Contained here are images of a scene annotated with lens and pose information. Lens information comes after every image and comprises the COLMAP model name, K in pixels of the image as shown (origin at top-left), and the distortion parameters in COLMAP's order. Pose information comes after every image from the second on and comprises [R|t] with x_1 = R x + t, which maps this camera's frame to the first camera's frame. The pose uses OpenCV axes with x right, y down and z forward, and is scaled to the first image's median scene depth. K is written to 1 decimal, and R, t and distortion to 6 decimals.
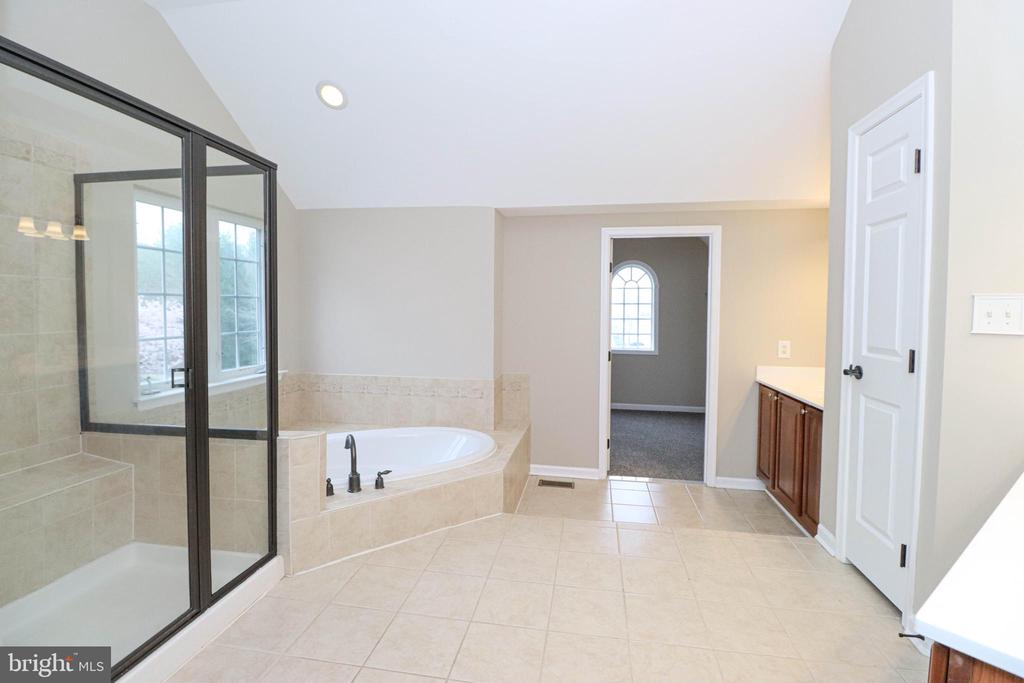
lens RADIAL K [[478.3, 0, 510.6], [0, 478.3, 326.6], [0, 0, 1]] dist [0.006965, -0.016082]
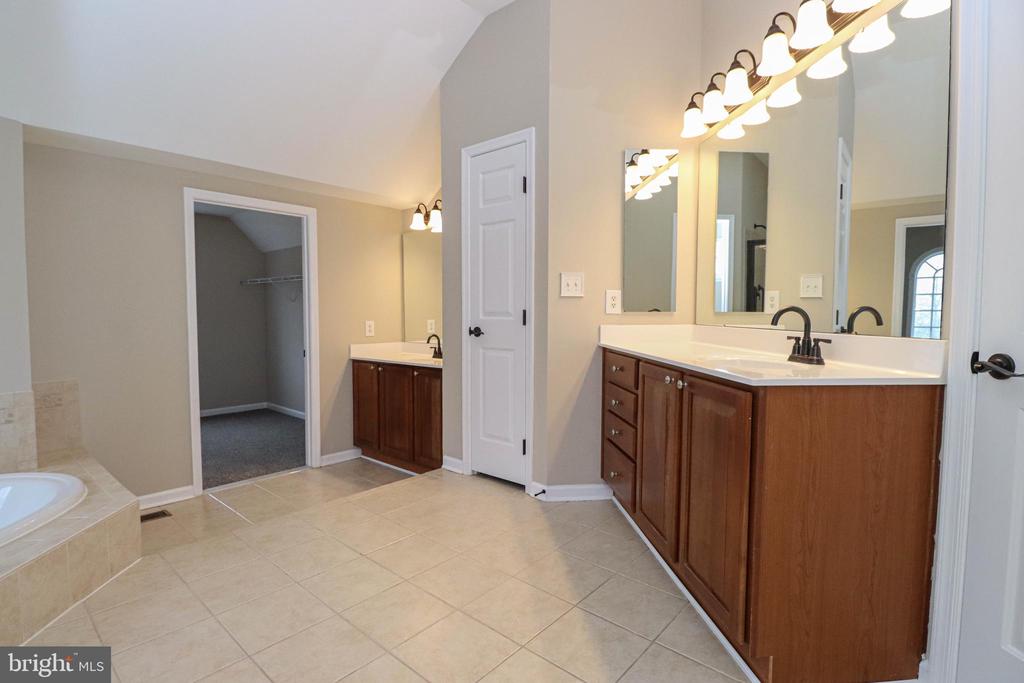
lens RADIAL K [[500.4, 0, 512.0], [0, 500.4, 341.5], [0, 0, 1]] dist [-0.002139, -0.020052]
pose [[0.516087, -0.055180, 0.854757, -0.379380], [0.034990, 0.998448, 0.043330, 0.054919], [-0.855821, 0.007546, 0.517217, 0.144934]]
